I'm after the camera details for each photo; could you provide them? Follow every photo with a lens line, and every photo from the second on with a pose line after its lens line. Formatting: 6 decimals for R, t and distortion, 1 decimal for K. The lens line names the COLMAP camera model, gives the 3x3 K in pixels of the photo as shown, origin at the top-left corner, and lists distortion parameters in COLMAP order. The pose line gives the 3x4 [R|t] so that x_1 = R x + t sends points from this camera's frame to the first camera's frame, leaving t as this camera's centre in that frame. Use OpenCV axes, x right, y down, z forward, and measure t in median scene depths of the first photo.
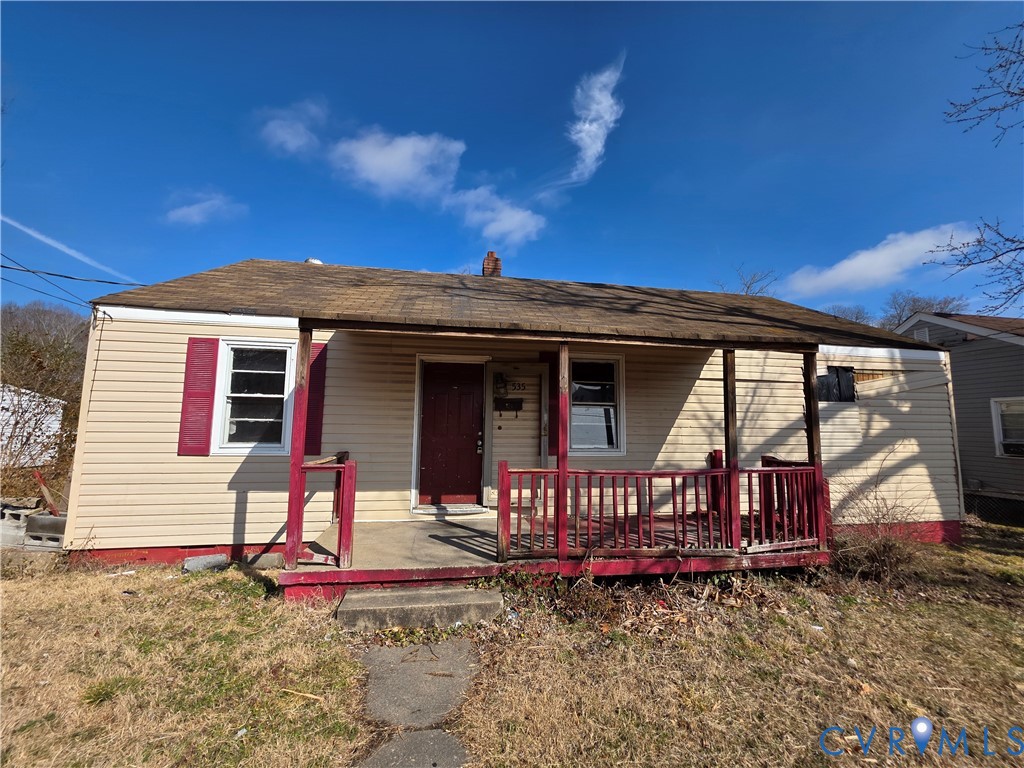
lens RADIAL K [[408.4, 0, 510.5], [0, 408.4, 389.5], [0, 0, 1]] dist [-0.003844, -0.000296]
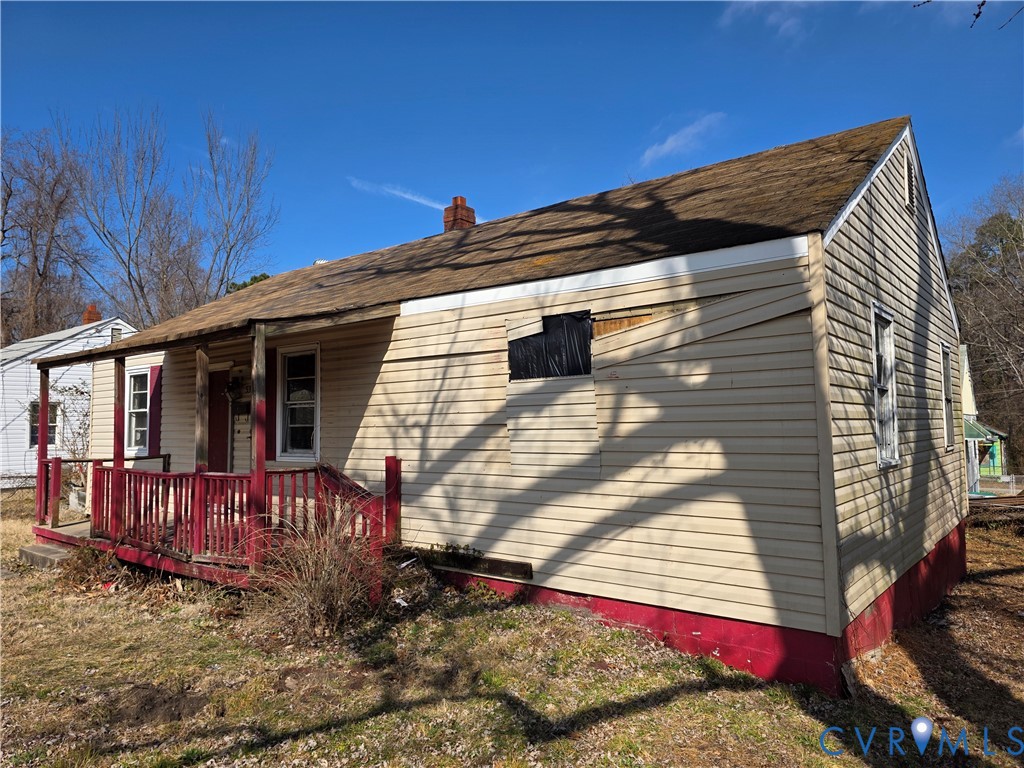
lens RADIAL K [[684.8, 0, 508.8], [0, 684.8, 377.0], [0, 0, 1]] dist [0.039921, -0.020658]
pose [[0.675745, -0.072567, -0.733554, 1.727435], [0.088293, 0.995946, -0.017189, 0.048703], [0.731828, -0.053152, 0.679413, 0.347718]]
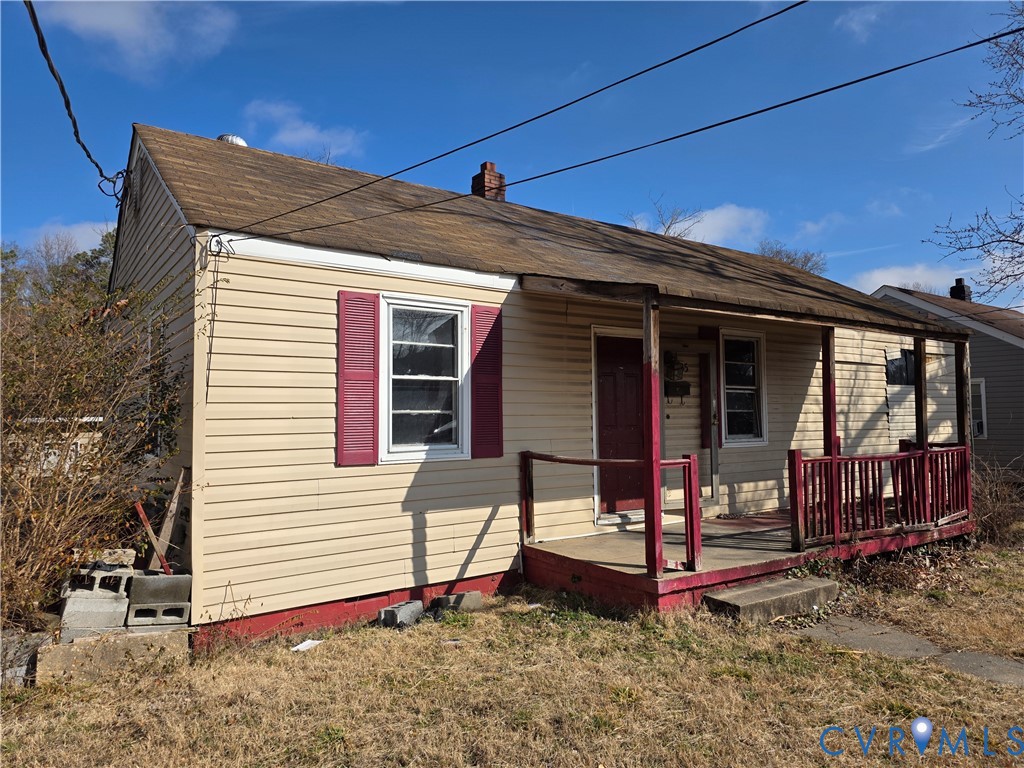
lens RADIAL K [[684.8, 0, 513.8], [0, 684.8, 378.2], [0, 0, 1]] dist [0.039921, -0.020658]
pose [[0.902749, 0.004946, 0.430140, -0.941705], [-0.020096, 0.999327, 0.030686, -0.022919], [-0.429698, -0.036346, 0.902241, -0.133197]]
